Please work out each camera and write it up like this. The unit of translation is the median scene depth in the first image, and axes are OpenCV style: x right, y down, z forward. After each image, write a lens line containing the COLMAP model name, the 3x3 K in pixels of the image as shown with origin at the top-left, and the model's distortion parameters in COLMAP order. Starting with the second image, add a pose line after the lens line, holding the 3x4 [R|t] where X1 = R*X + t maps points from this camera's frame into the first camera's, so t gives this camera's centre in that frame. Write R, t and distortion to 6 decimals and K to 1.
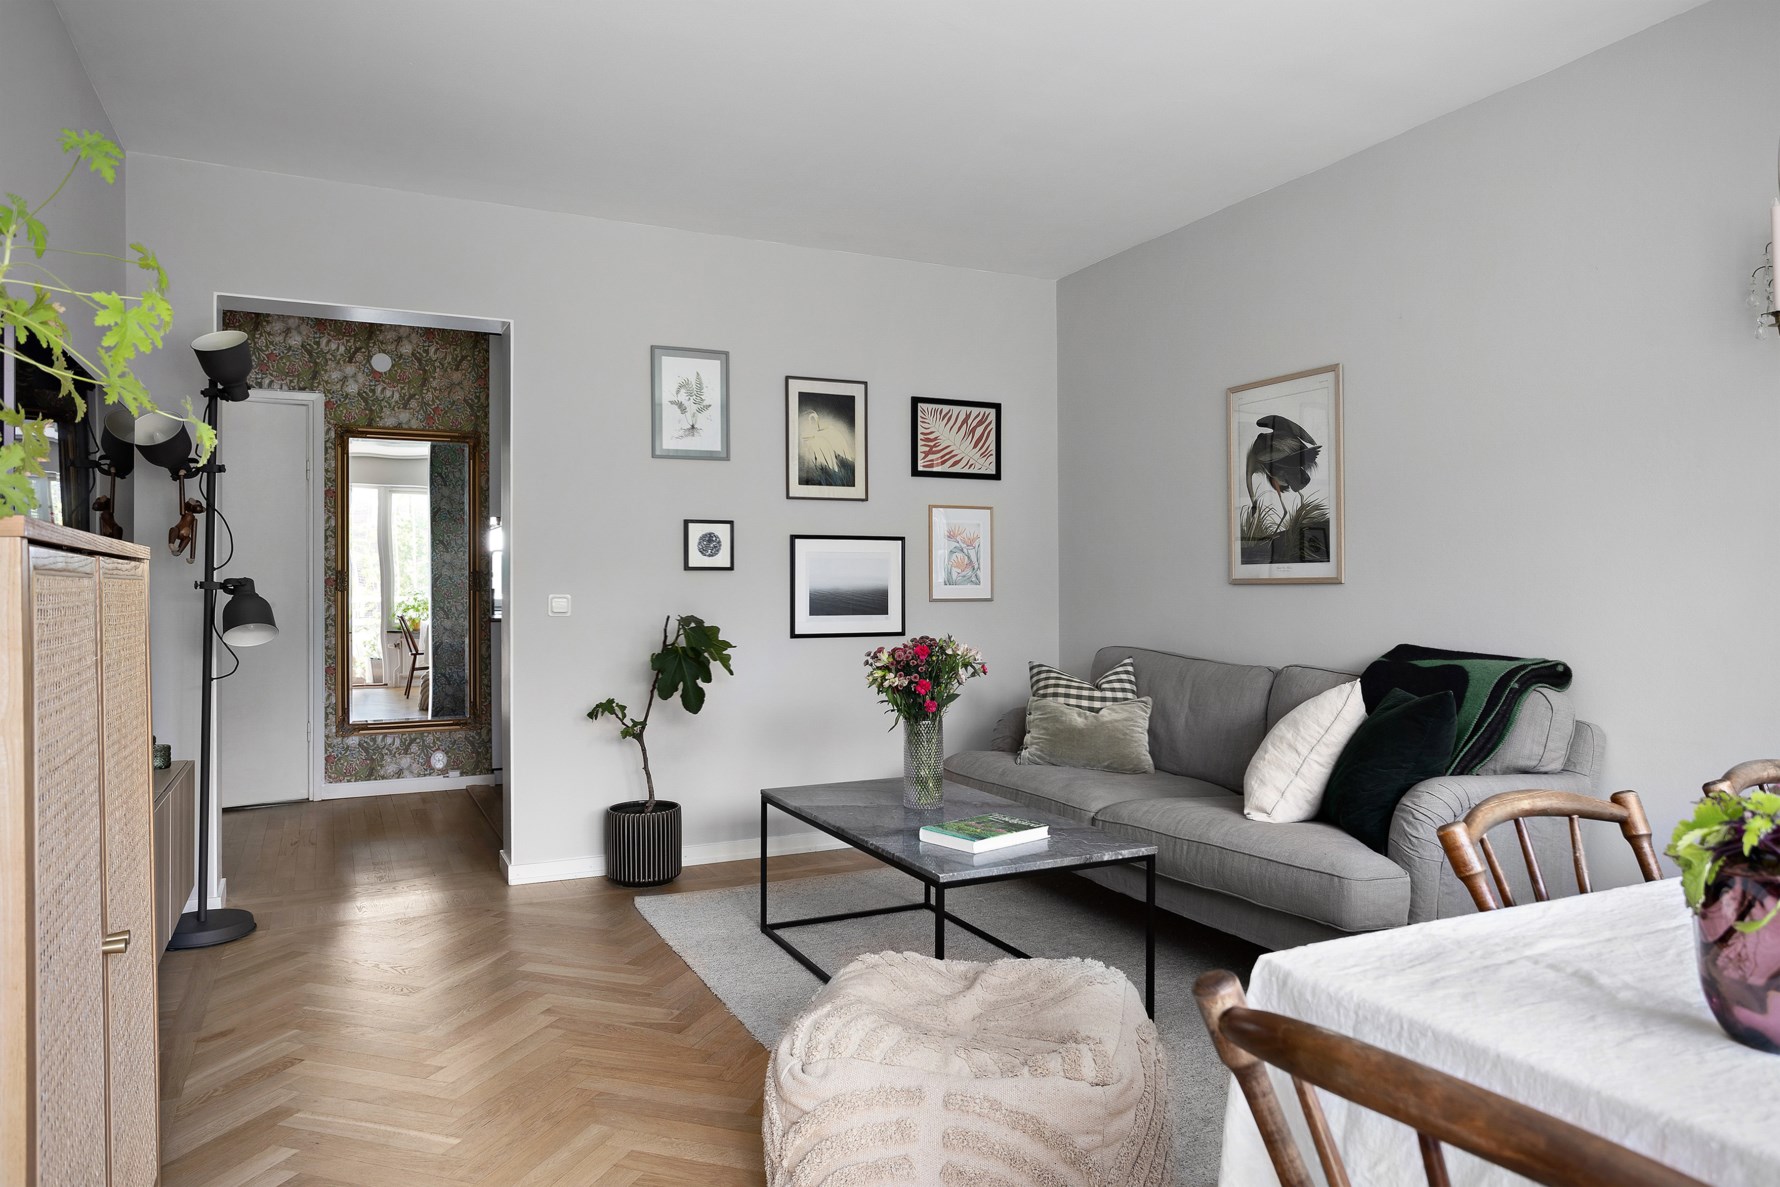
lens RADIAL K [[1180.3, 0, 891.4], [0, 1180.3, 591.7], [0, 0, 1]] dist [0.004744, -0.000420]
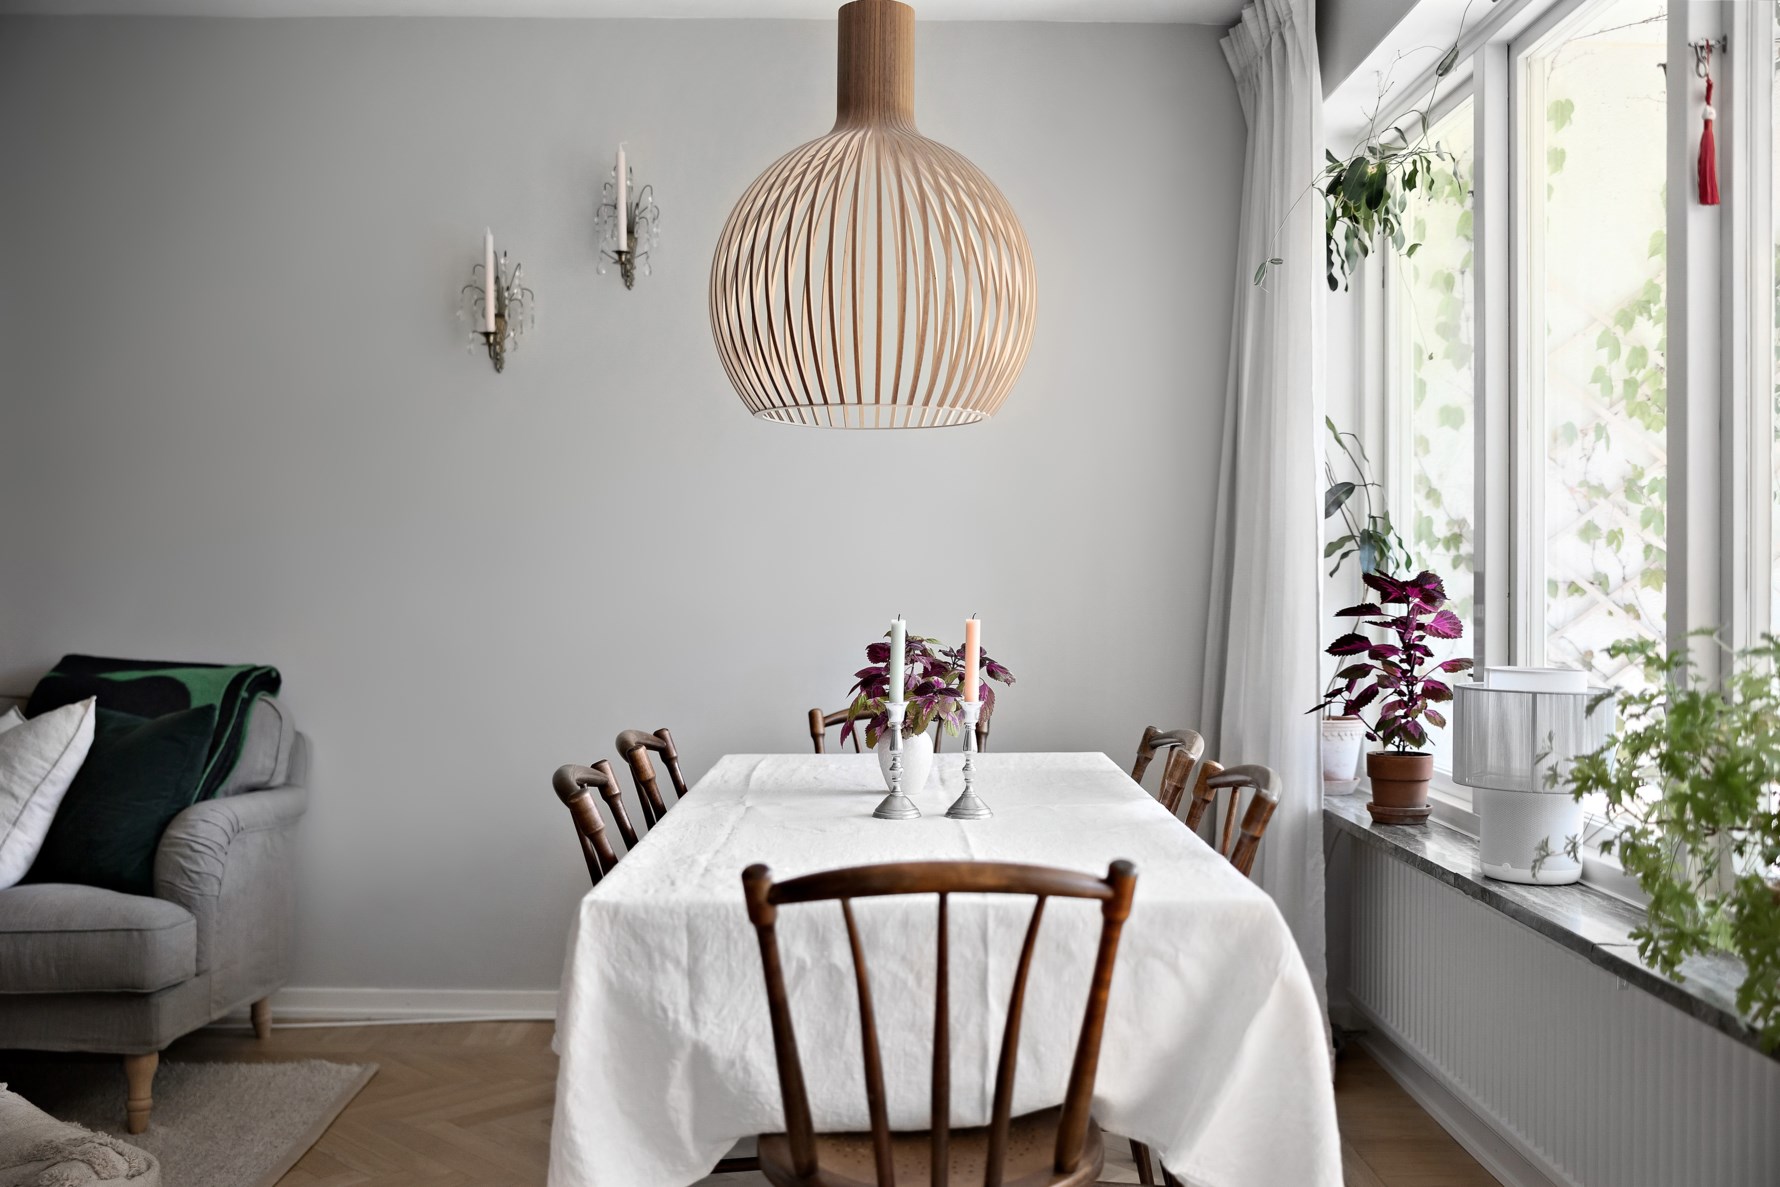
lens RADIAL K [[1763.3, 0, 890.8], [0, 1763.3, 588.8], [0, 0, 1]] dist [-0.012316, 0.000000]
pose [[0.435677, -0.000763, 0.900103, -0.470720], [-0.003189, 0.999992, 0.002391, -0.006202], [-0.900098, -0.003912, 0.435671, -0.027625]]
